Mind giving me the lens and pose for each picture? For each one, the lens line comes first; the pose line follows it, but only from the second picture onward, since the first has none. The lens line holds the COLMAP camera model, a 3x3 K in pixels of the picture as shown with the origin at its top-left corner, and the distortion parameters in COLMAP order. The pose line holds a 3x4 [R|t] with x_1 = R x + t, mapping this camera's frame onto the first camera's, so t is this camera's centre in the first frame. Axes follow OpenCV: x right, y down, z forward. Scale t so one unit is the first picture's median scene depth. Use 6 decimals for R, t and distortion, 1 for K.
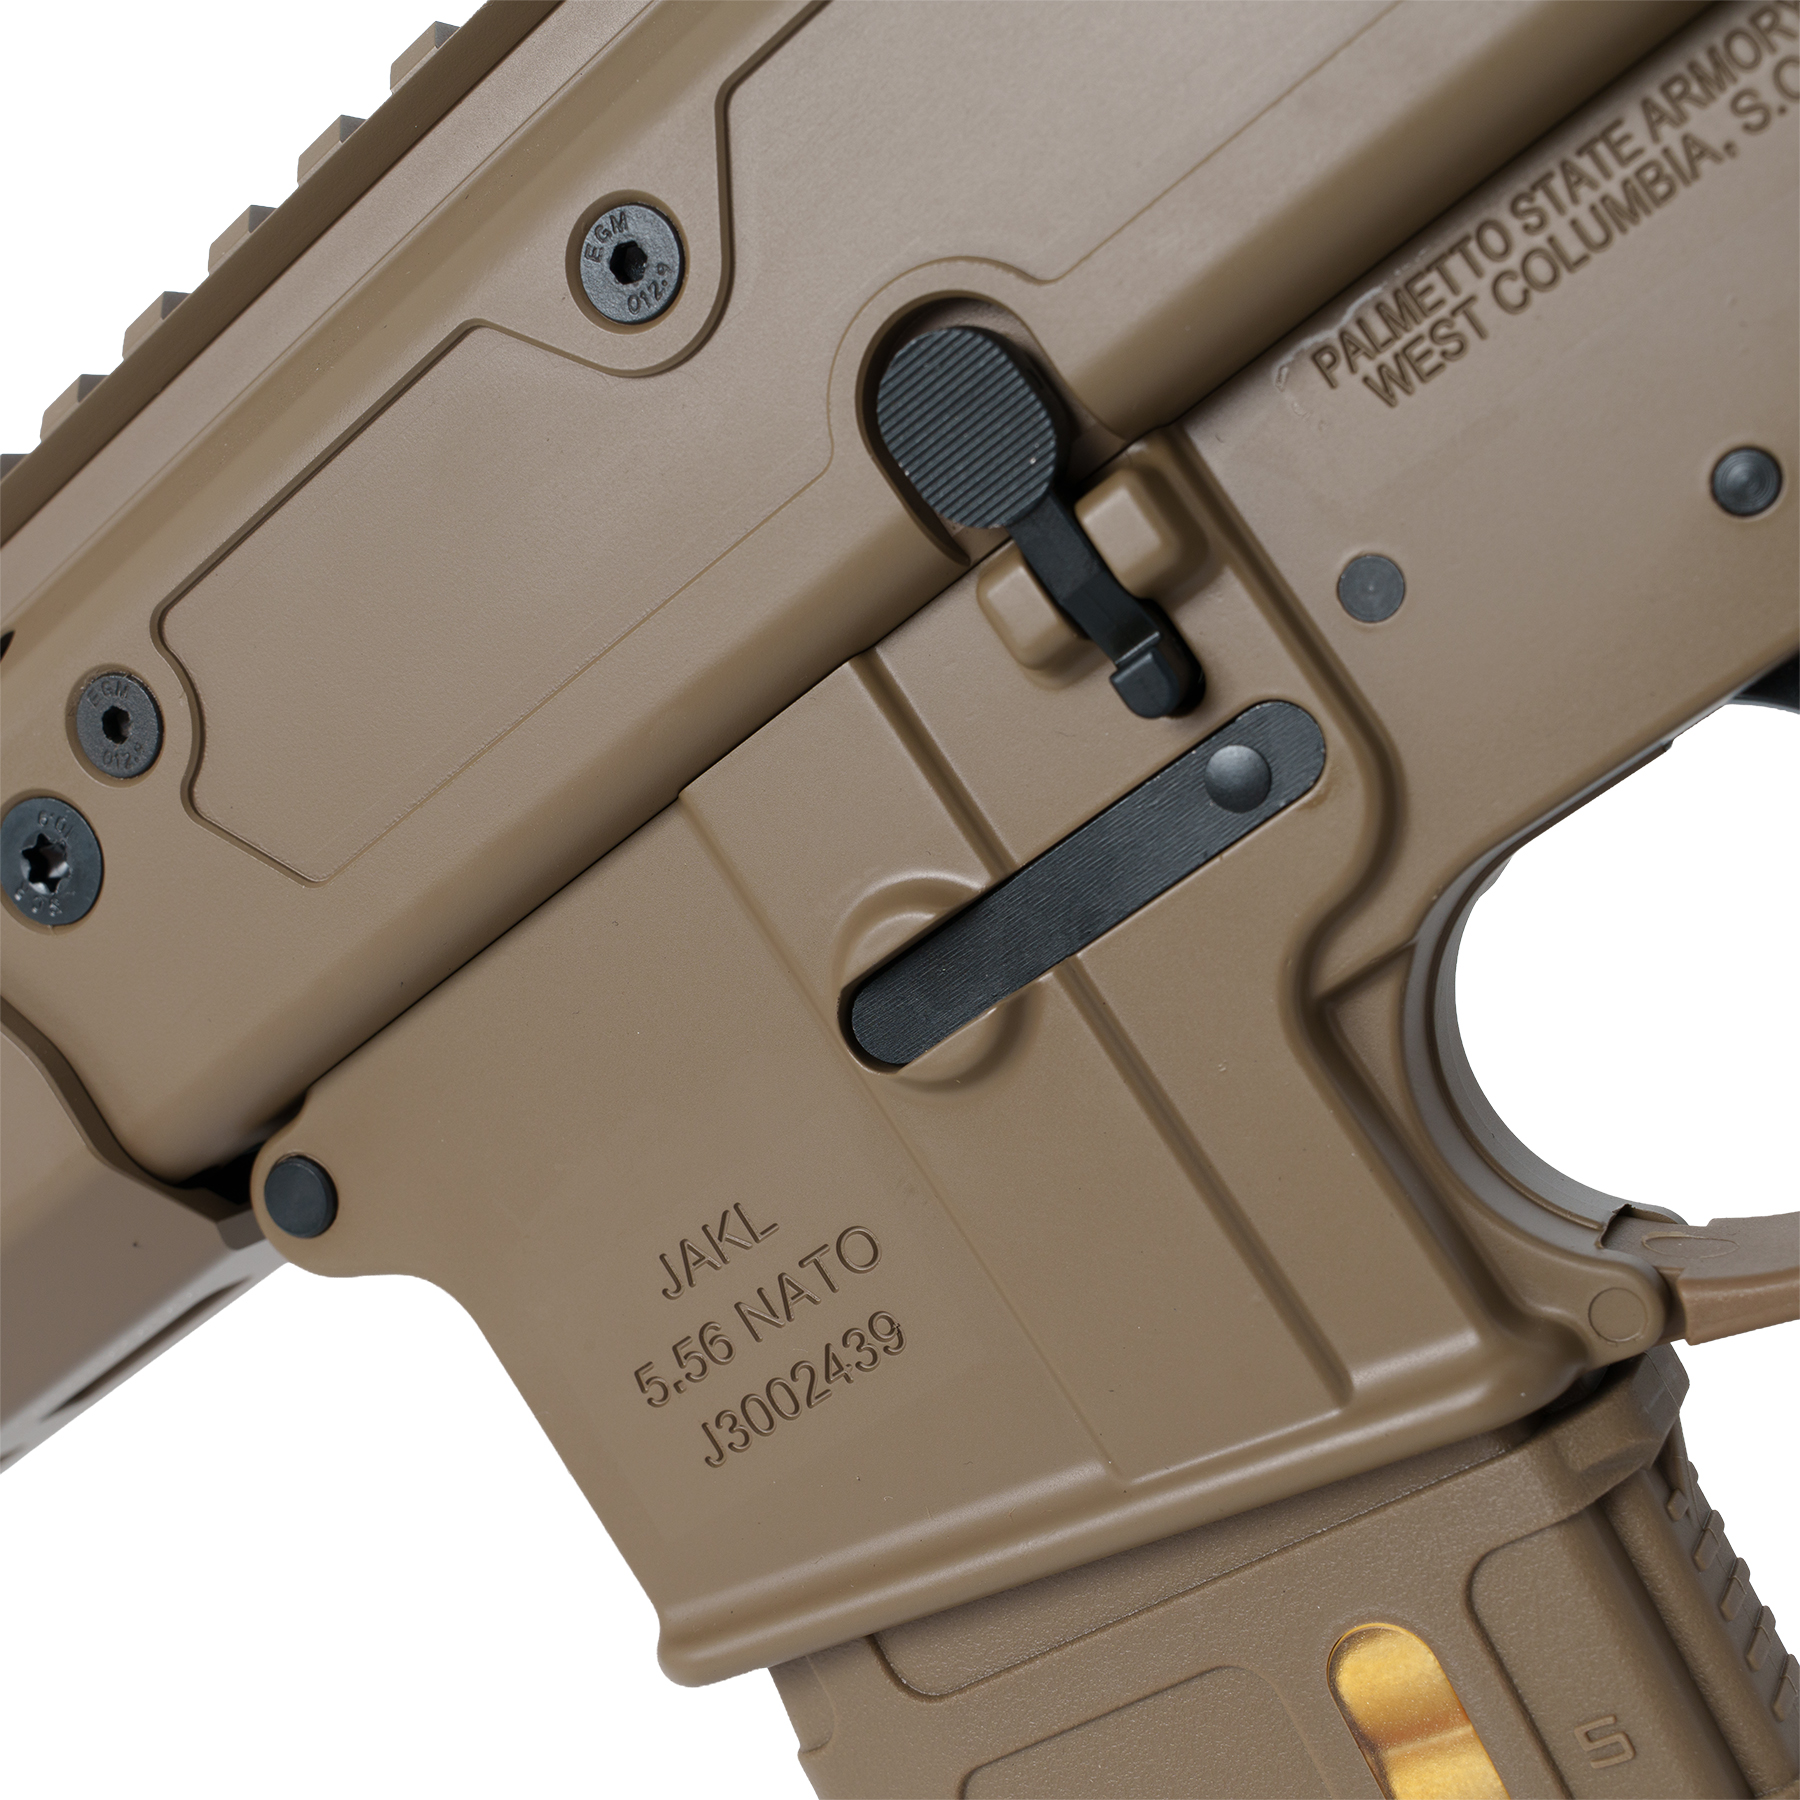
lens RADIAL K [[2599.8, 0, 954.2], [0, 2599.8, 903.9], [0, 0, 1]] dist [-0.015166, -0.008841]
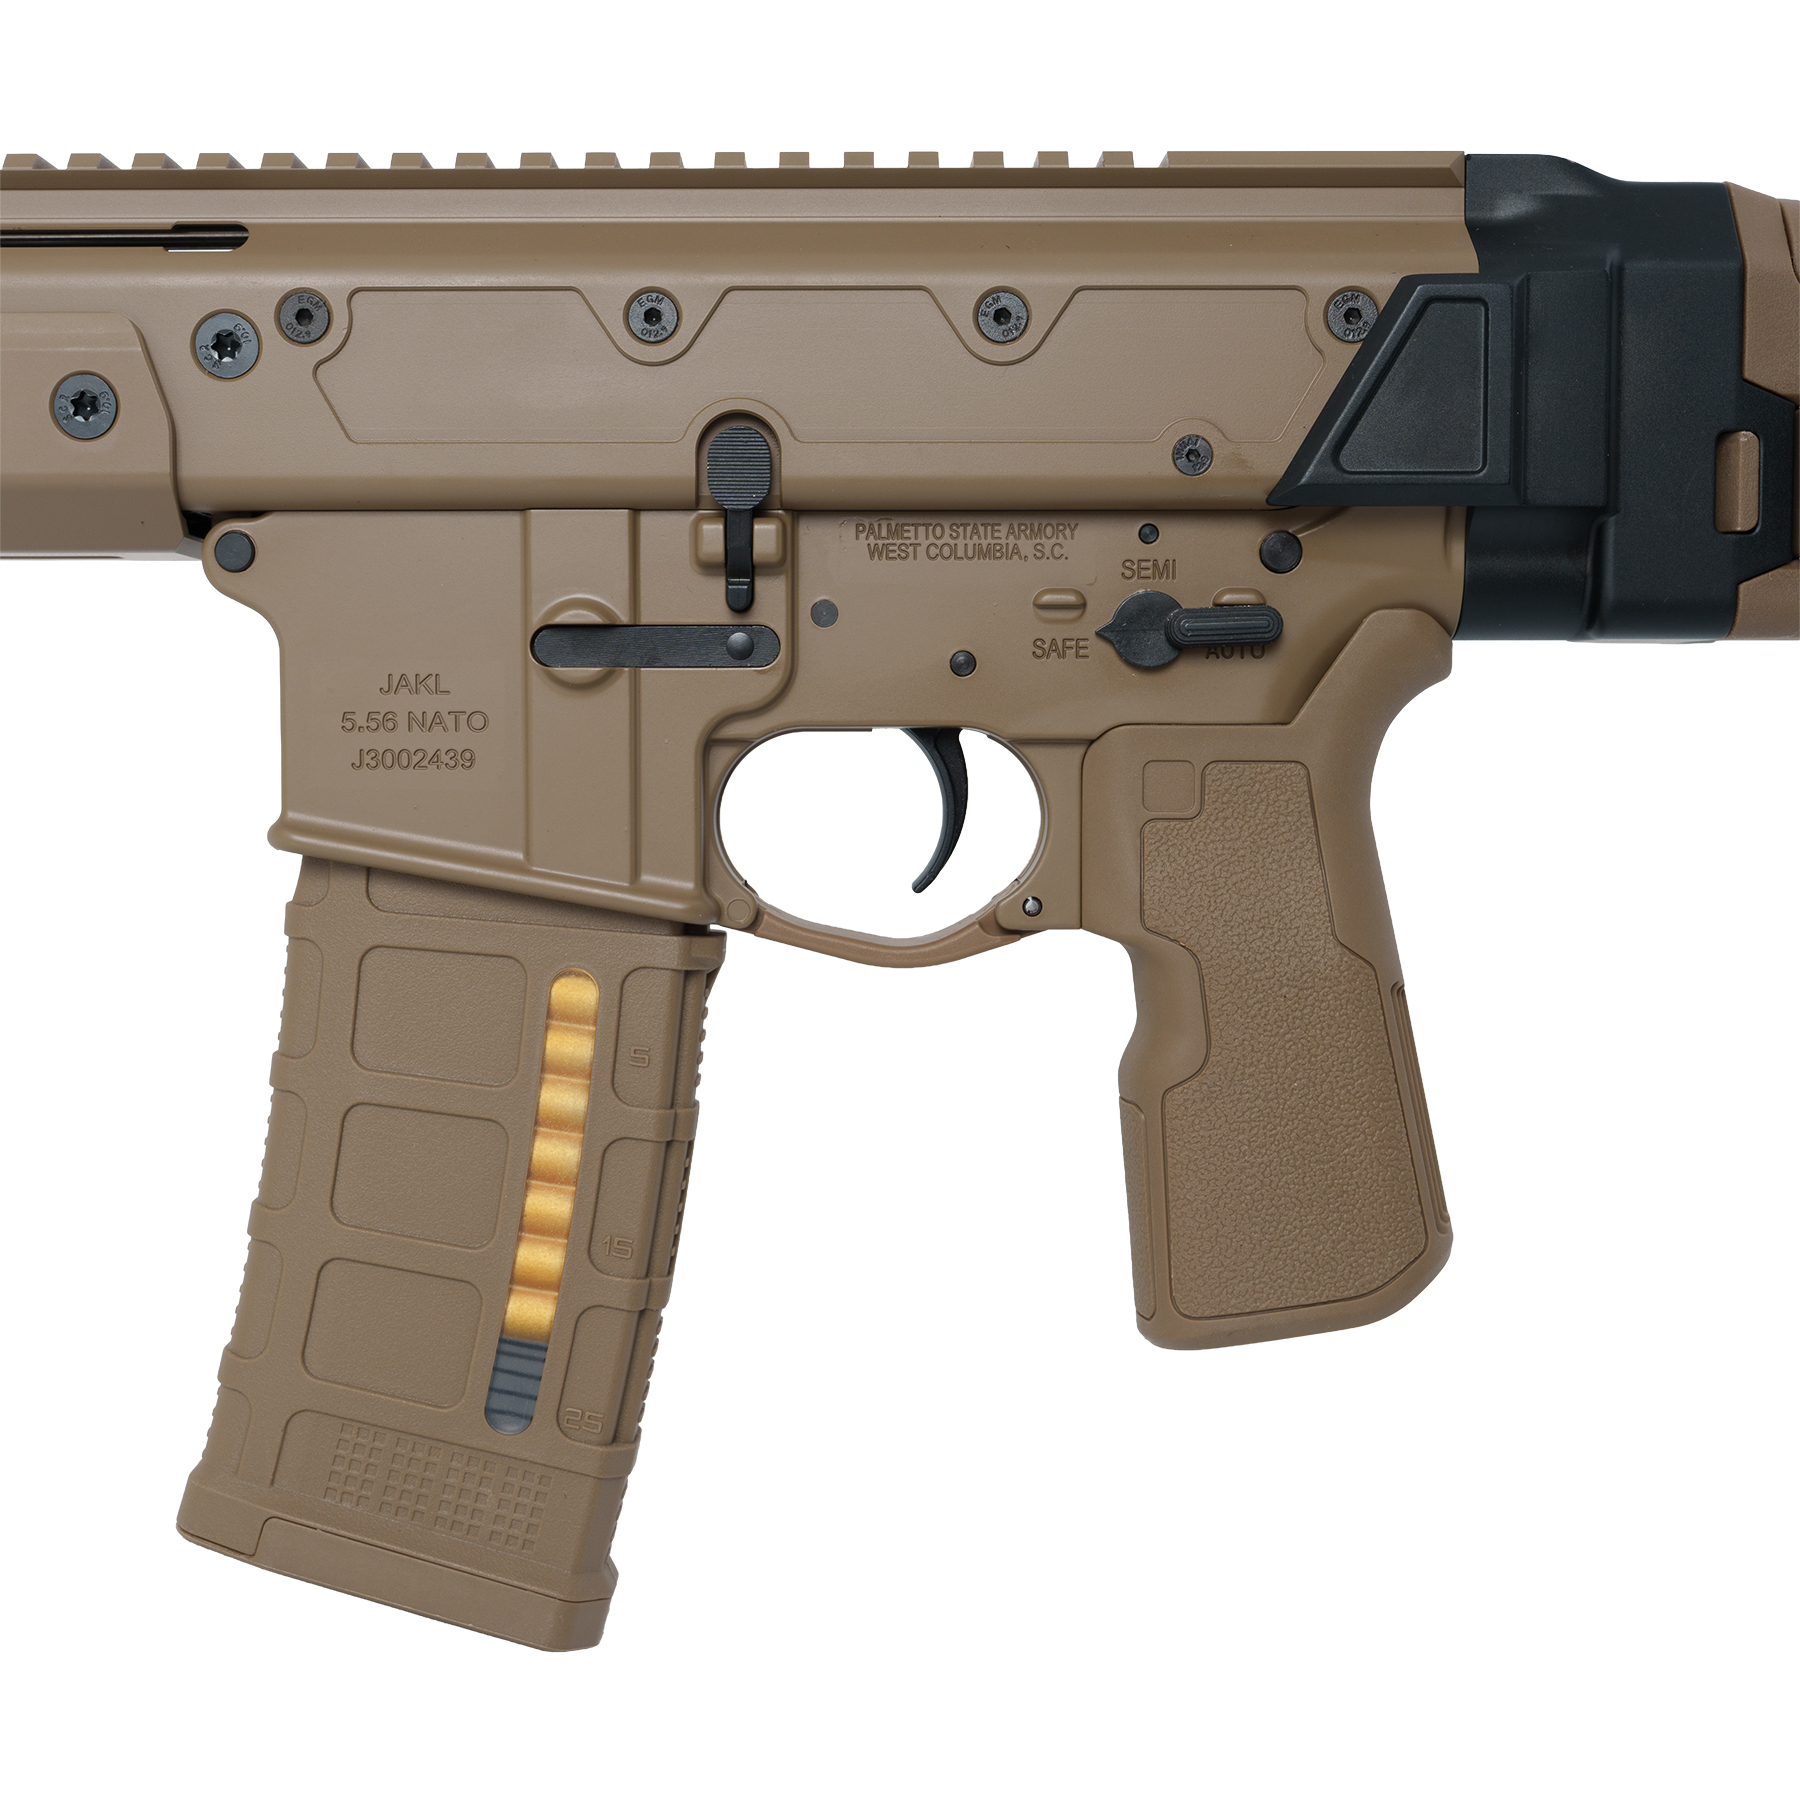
lens RADIAL K [[2620.3, 0, 900.0], [0, 2620.3, 900.0], [0, 0, 1]] dist [0.000326, -0.046180]
pose [[0.736214, 0.521963, 0.430747, -0.719814], [-0.527692, 0.841269, -0.117511, 0.364133], [-0.423710, -0.140788, 0.894790, -1.313879]]
